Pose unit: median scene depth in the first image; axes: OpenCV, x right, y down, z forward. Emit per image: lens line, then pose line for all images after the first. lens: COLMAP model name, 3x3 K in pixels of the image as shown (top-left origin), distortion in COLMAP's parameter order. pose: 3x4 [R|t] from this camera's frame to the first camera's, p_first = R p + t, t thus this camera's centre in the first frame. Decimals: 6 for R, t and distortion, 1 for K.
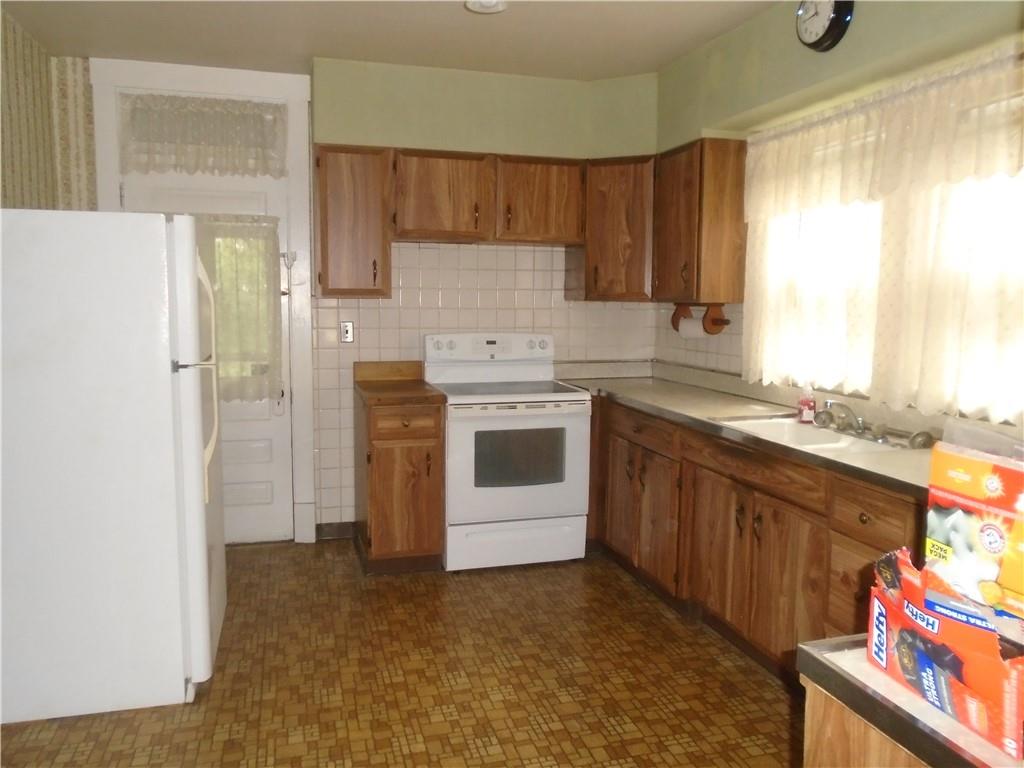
lens RADIAL K [[769.6, 0, 513.5], [0, 769.6, 384.2], [0, 0, 1]] dist [-0.023945, 0.016845]
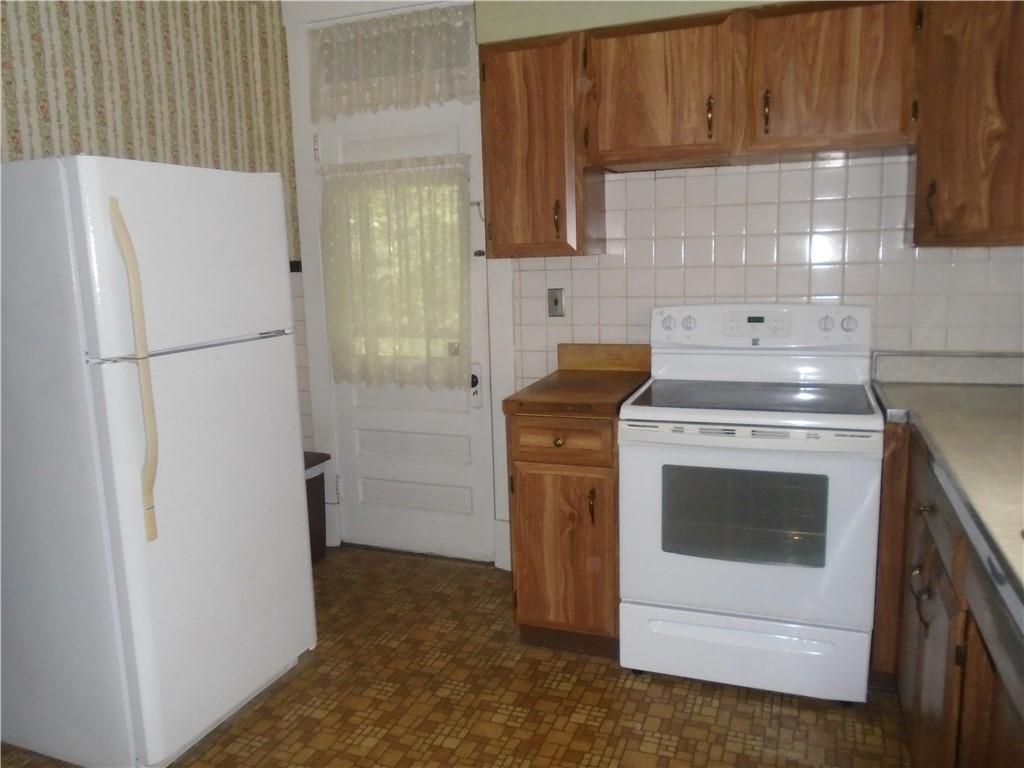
lens RADIAL K [[769.6, 0, 513.0], [0, 769.6, 383.9], [0, 0, 1]] dist [-0.023945, 0.016845]
pose [[0.795454, 0.066305, -0.602376, 0.221279], [-0.032890, 0.997255, 0.066338, -0.041111], [0.605121, -0.032957, 0.795451, 0.419537]]
